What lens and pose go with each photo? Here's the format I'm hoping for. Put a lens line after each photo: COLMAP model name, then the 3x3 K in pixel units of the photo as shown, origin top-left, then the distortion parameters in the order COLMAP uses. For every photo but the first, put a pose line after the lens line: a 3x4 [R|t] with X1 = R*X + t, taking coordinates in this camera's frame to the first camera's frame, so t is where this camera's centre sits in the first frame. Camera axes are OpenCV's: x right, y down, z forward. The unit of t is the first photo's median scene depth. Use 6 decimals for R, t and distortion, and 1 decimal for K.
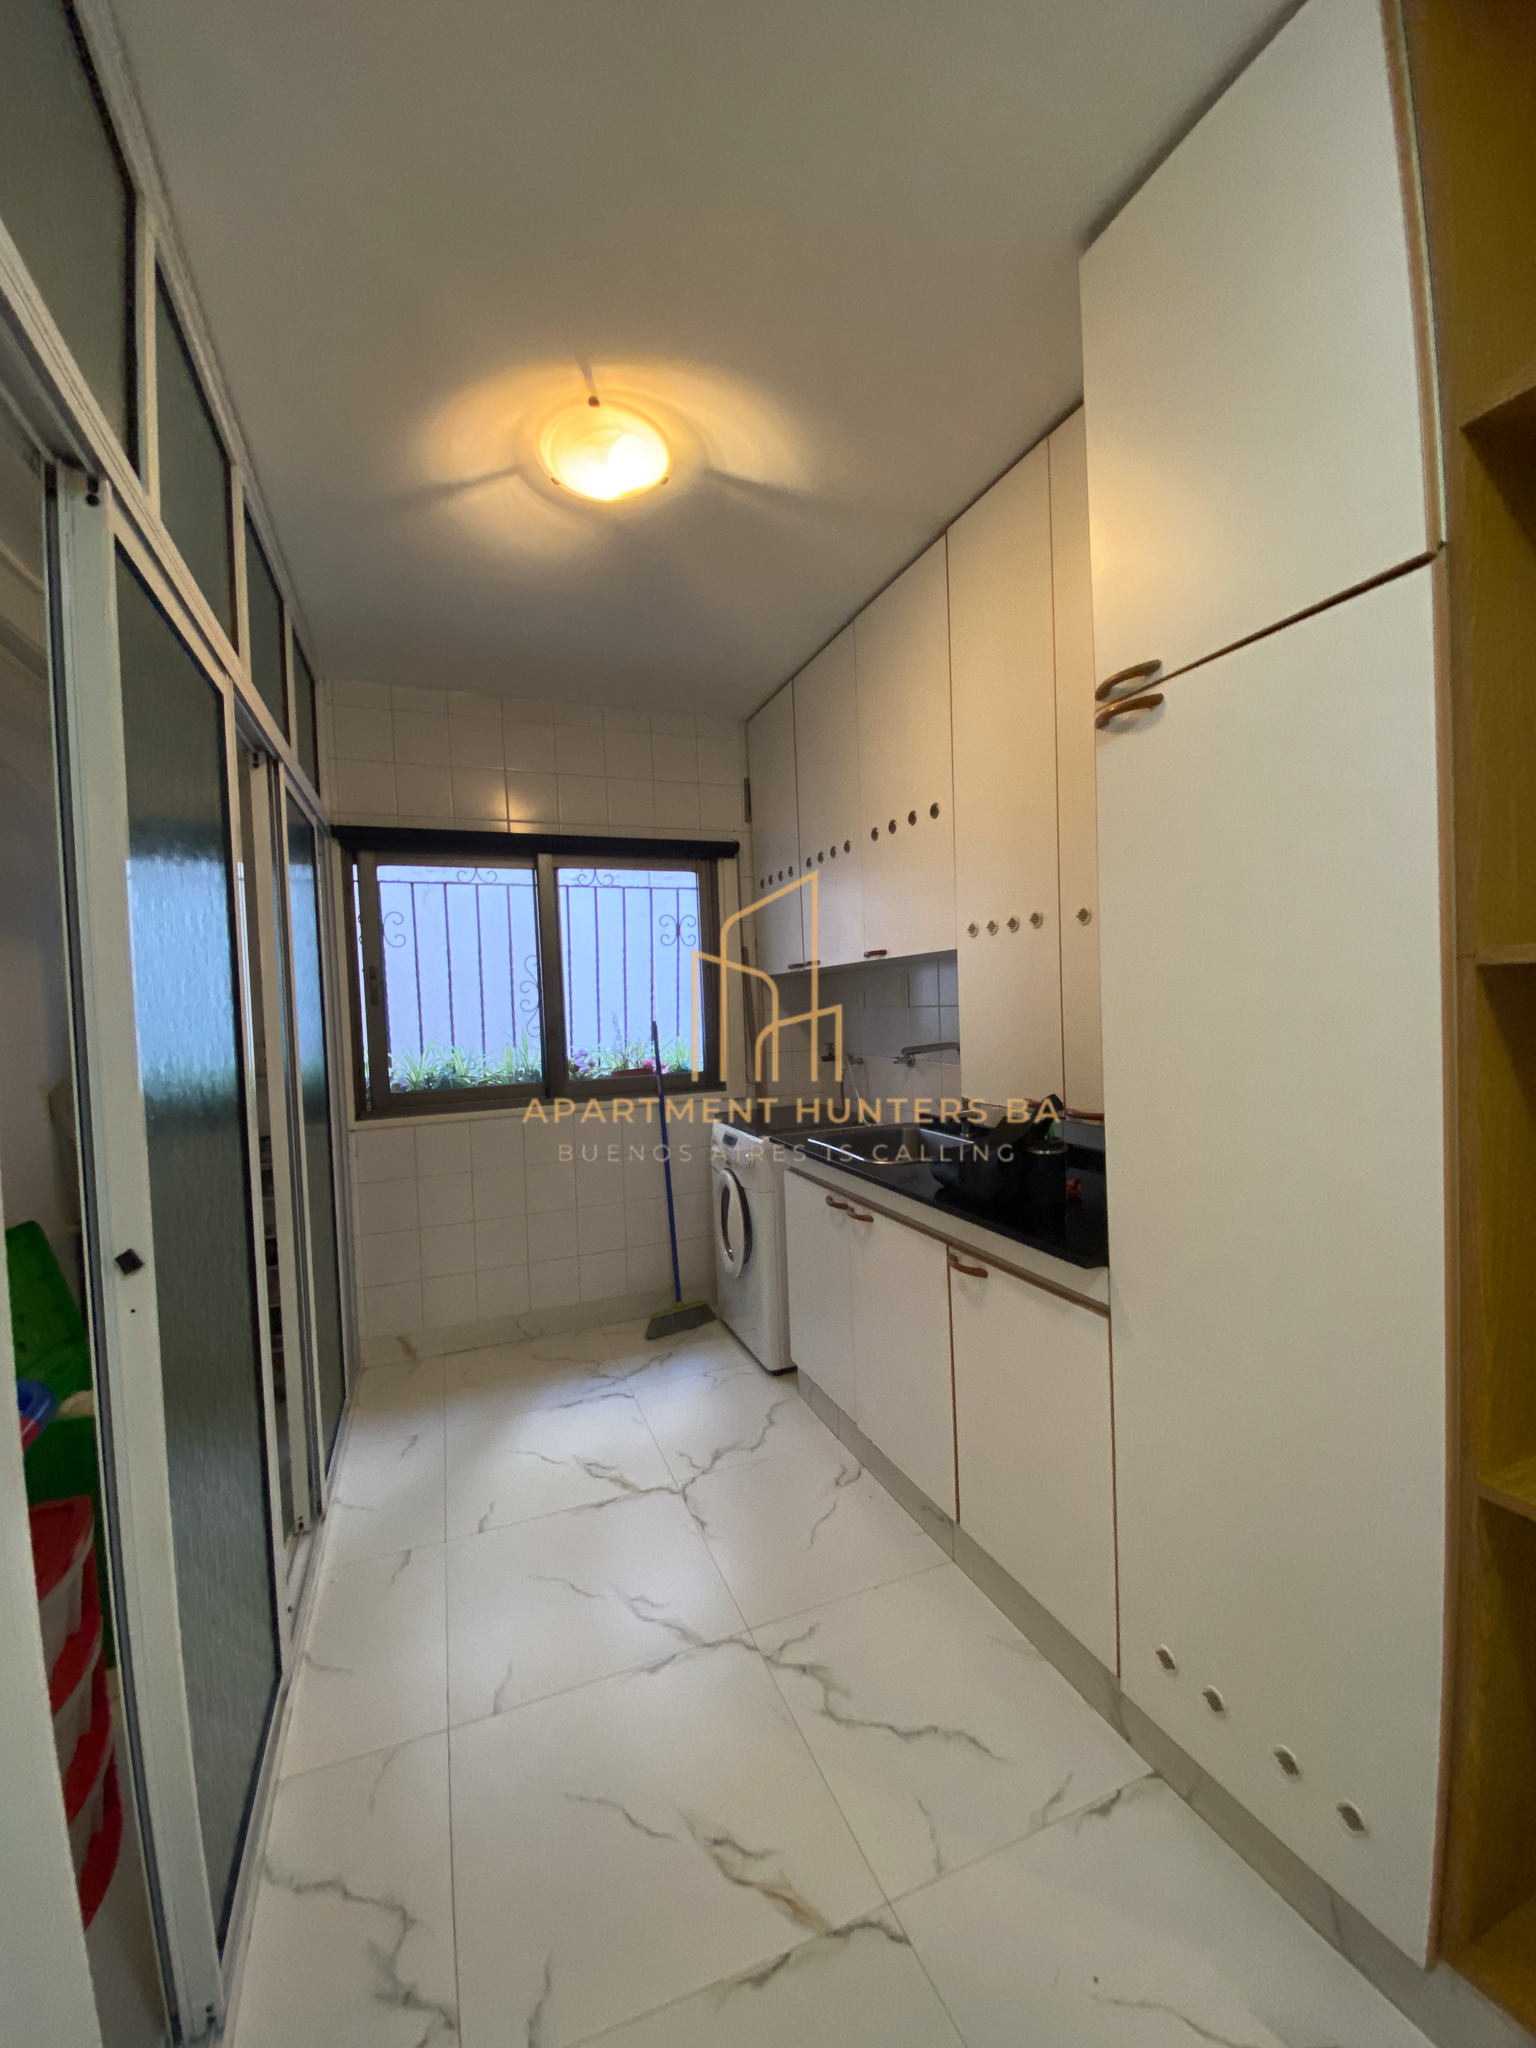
lens RADIAL K [[814.0, 0, 776.0], [0, 814.0, 1009.7], [0, 0, 1]] dist [0.001468, -0.014721]
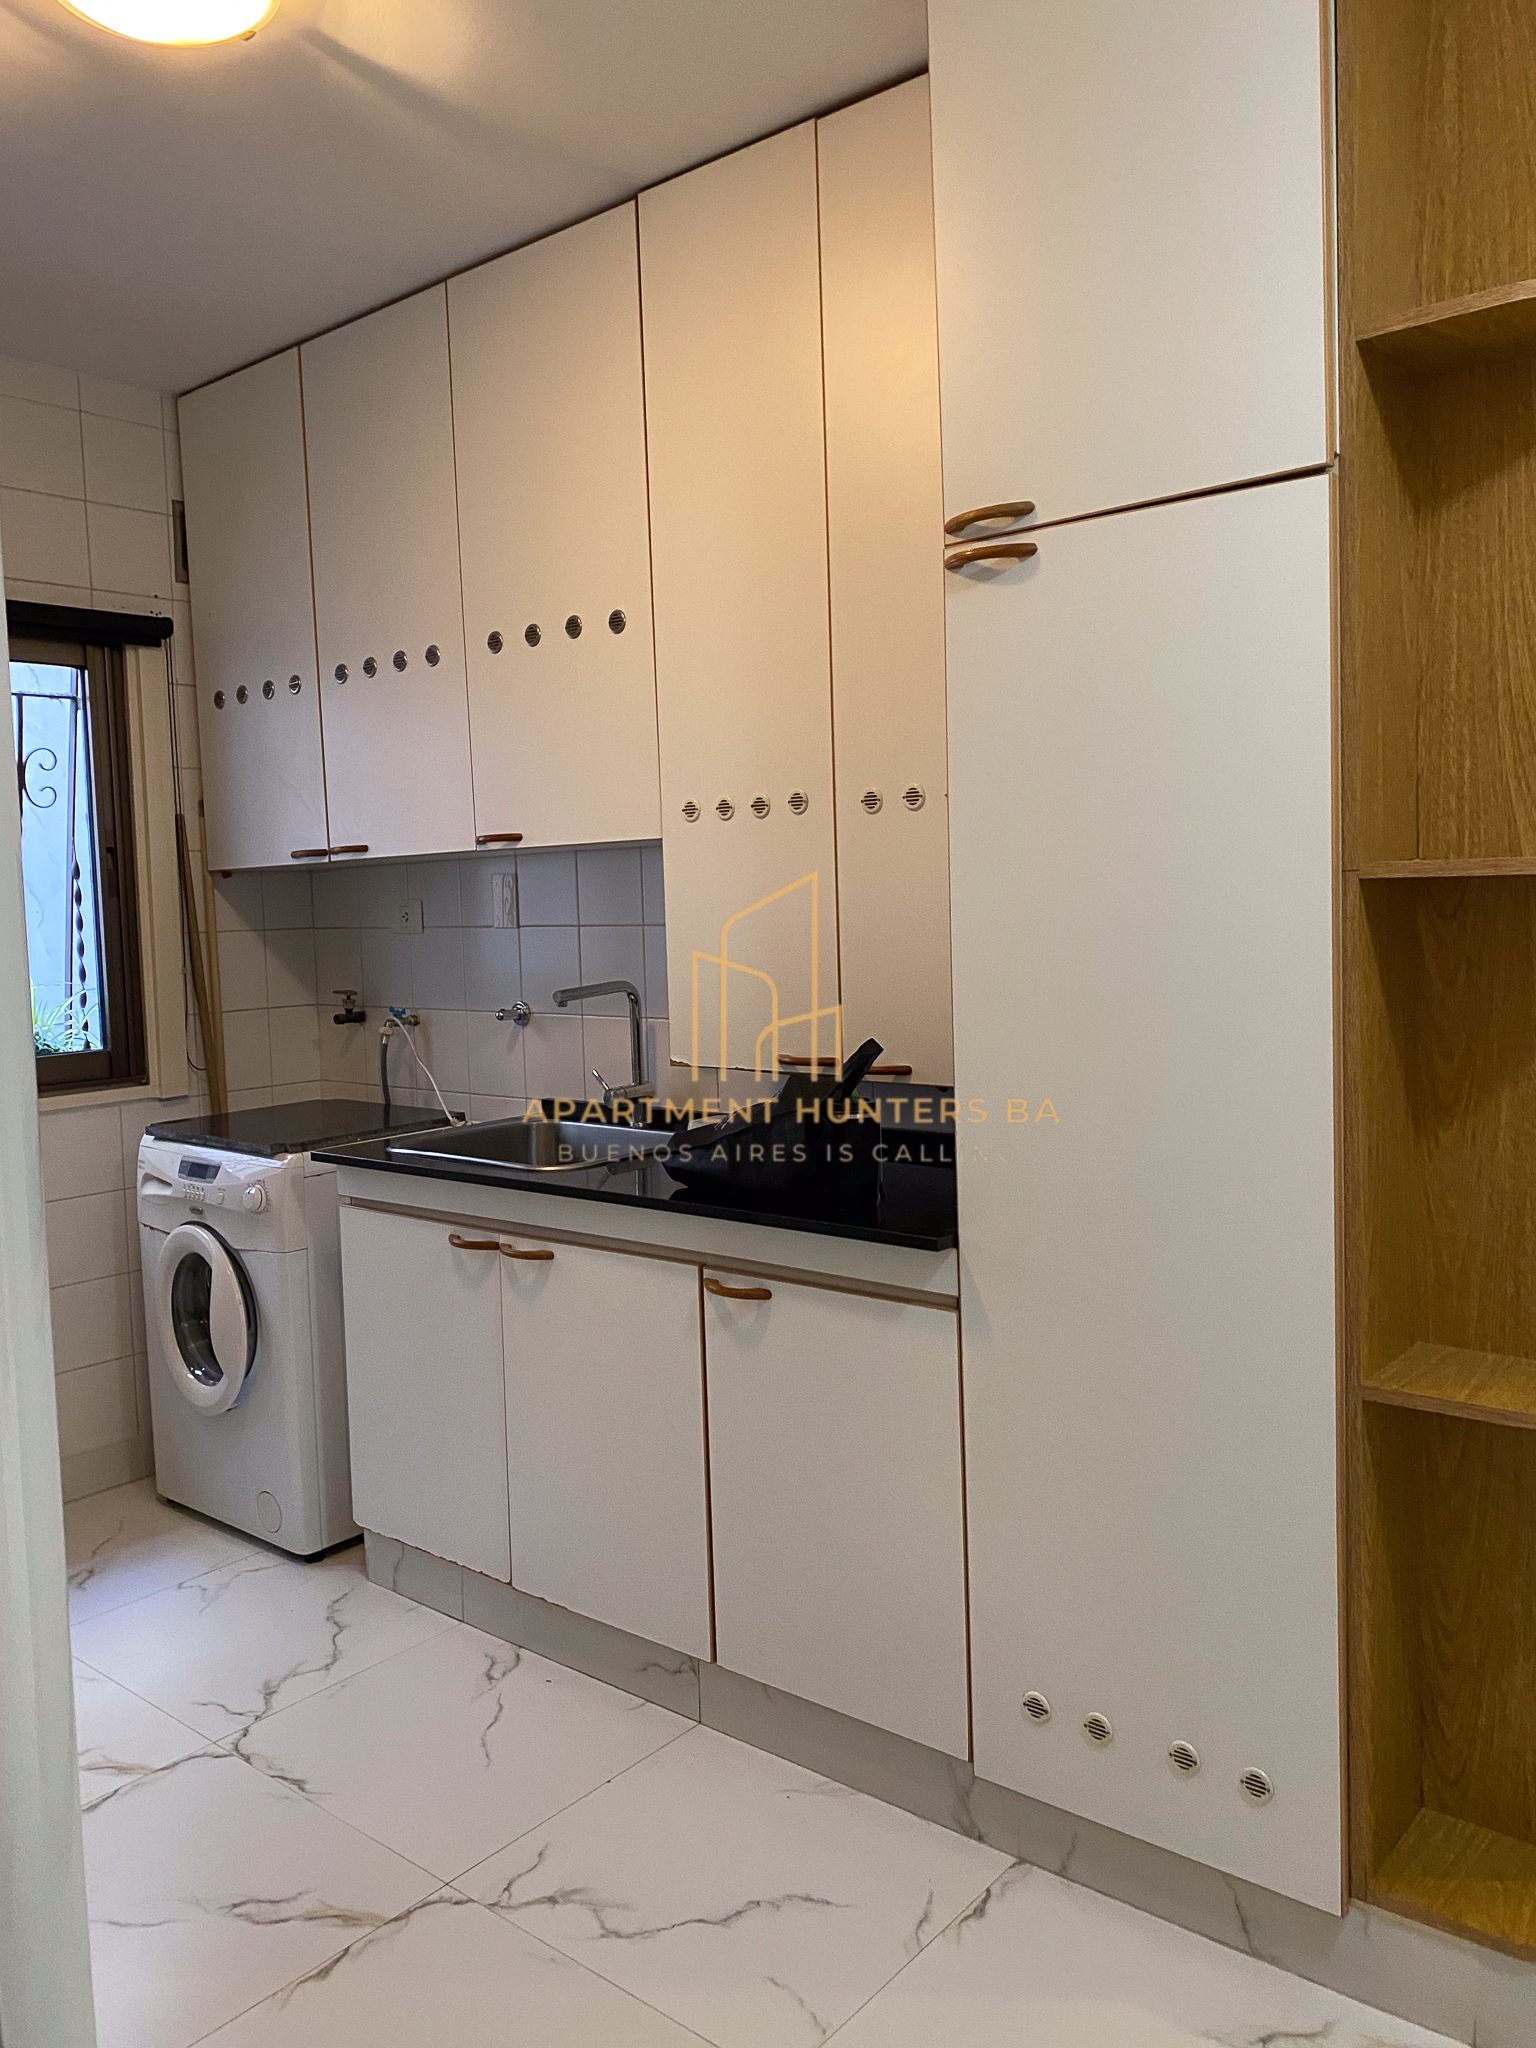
lens RADIAL K [[1556.6, 0, 771.6], [0, 1556.6, 983.8], [0, 0, 1]] dist [0.005481, 0.005948]
pose [[0.882466, -0.018586, 0.470008, -0.292844], [0.003295, 0.999439, 0.033335, 0.001637], [-0.470364, -0.027869, 0.882032, -0.160571]]
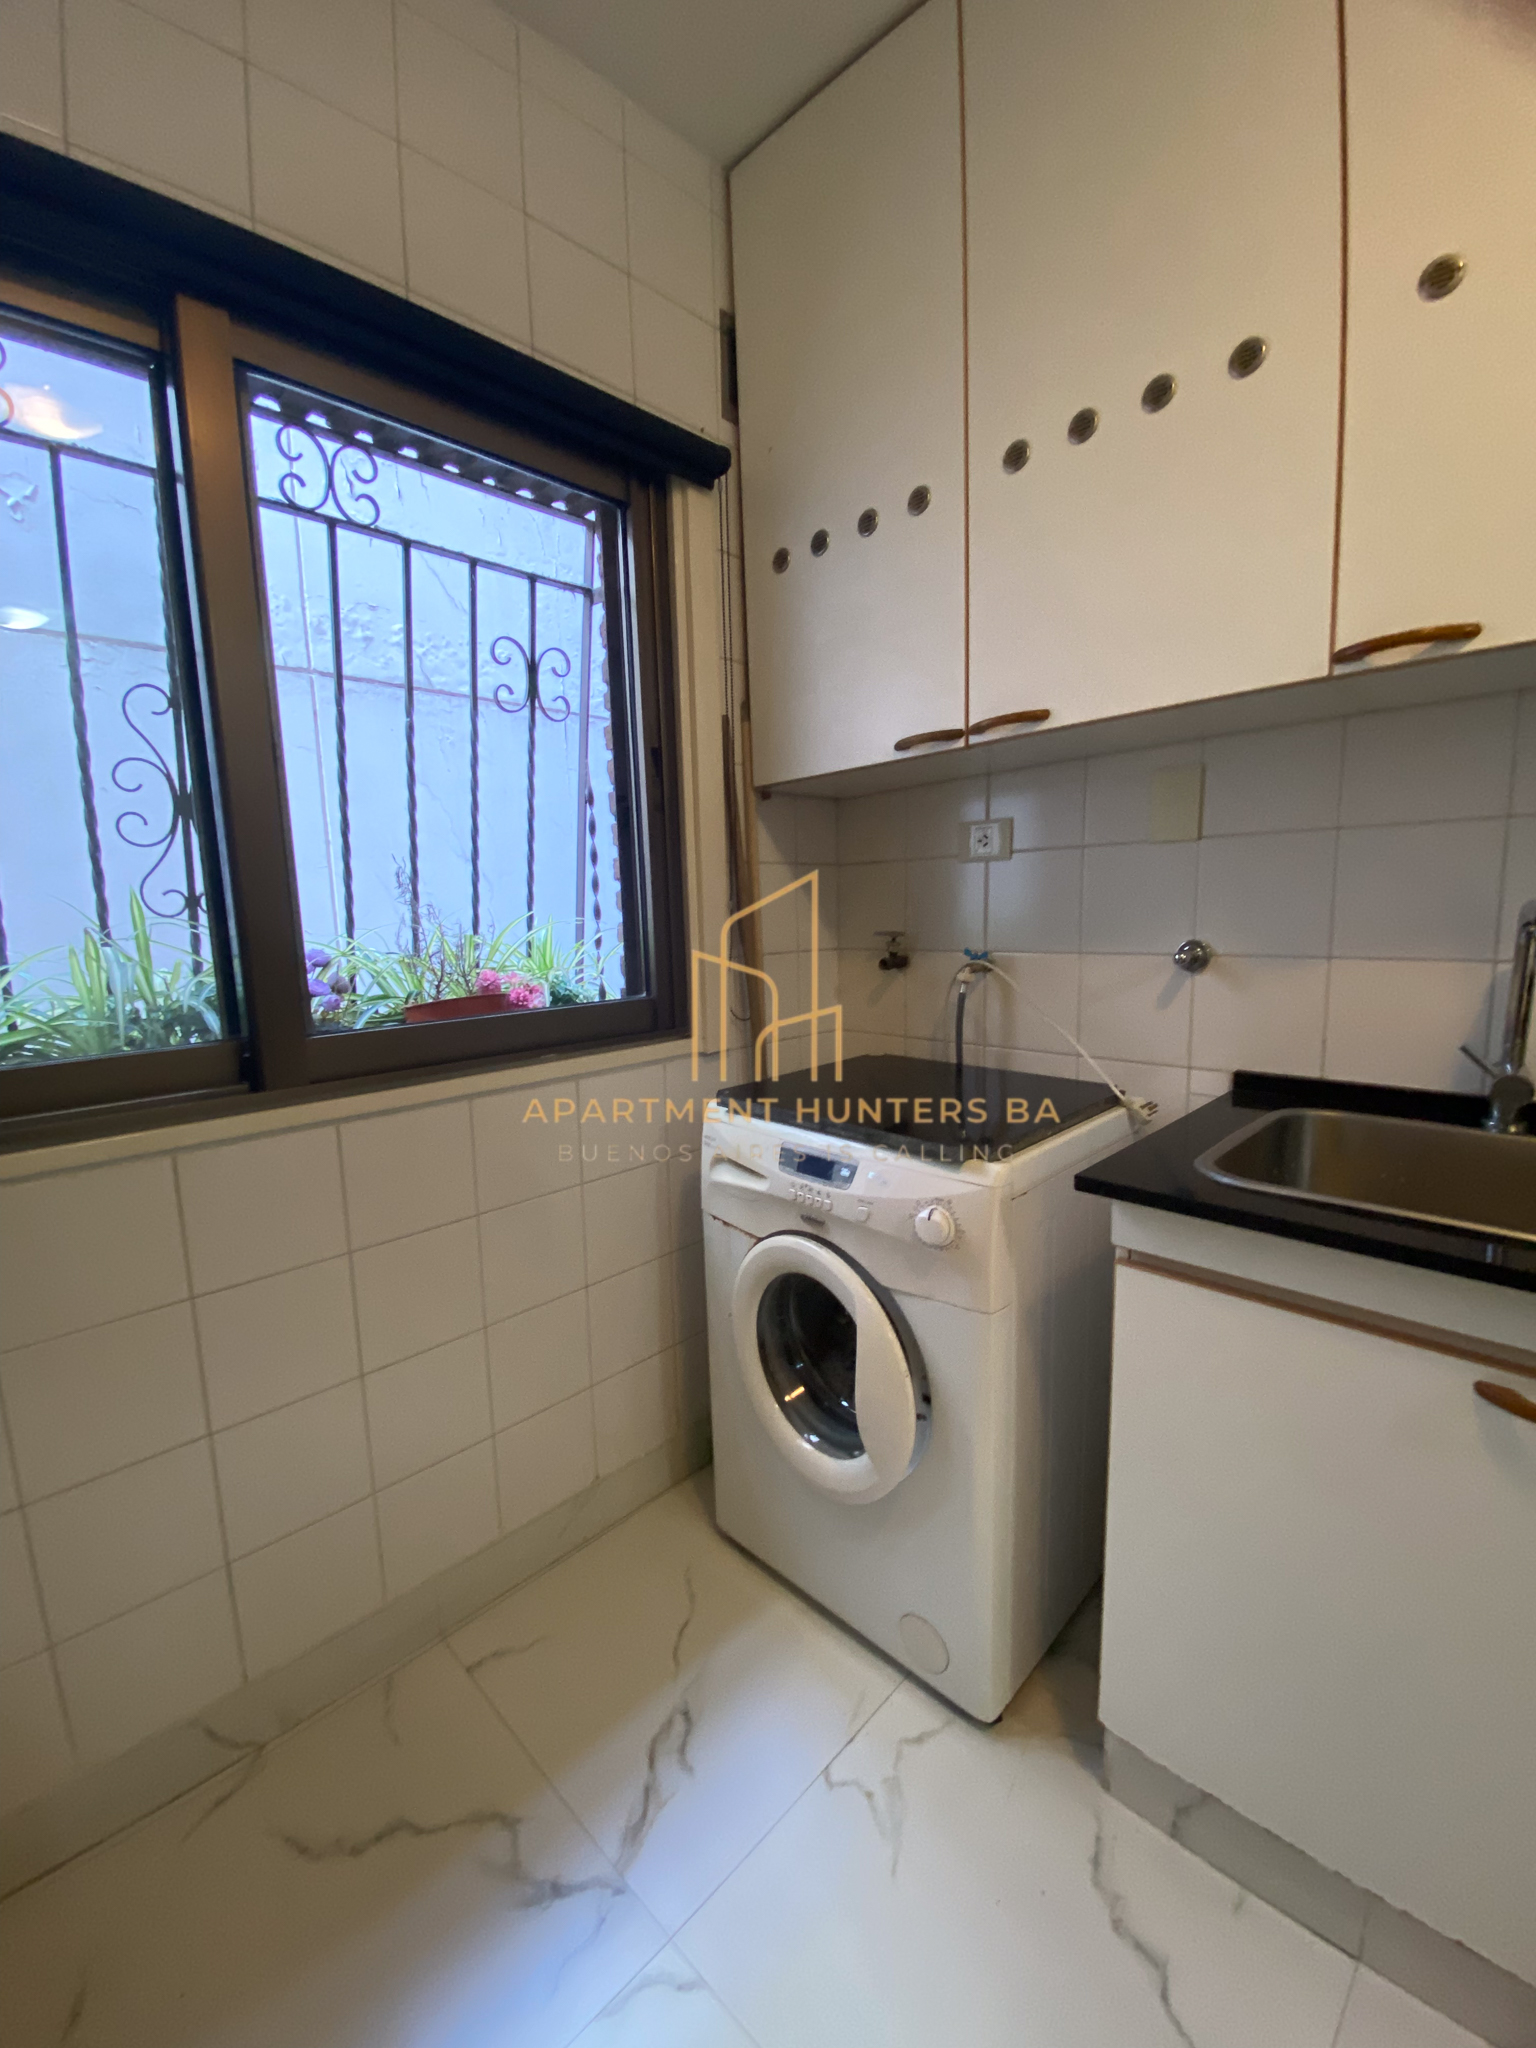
lens RADIAL K [[831.2, 0, 770.4], [0, 831.2, 1019.9], [0, 0, 1]] dist [0.043363, -0.042078]
pose [[0.919157, -0.038834, 0.391973, -0.330623], [-0.004800, 0.993950, 0.109729, 0.063890], [-0.393863, -0.102739, 0.913409, 0.901735]]
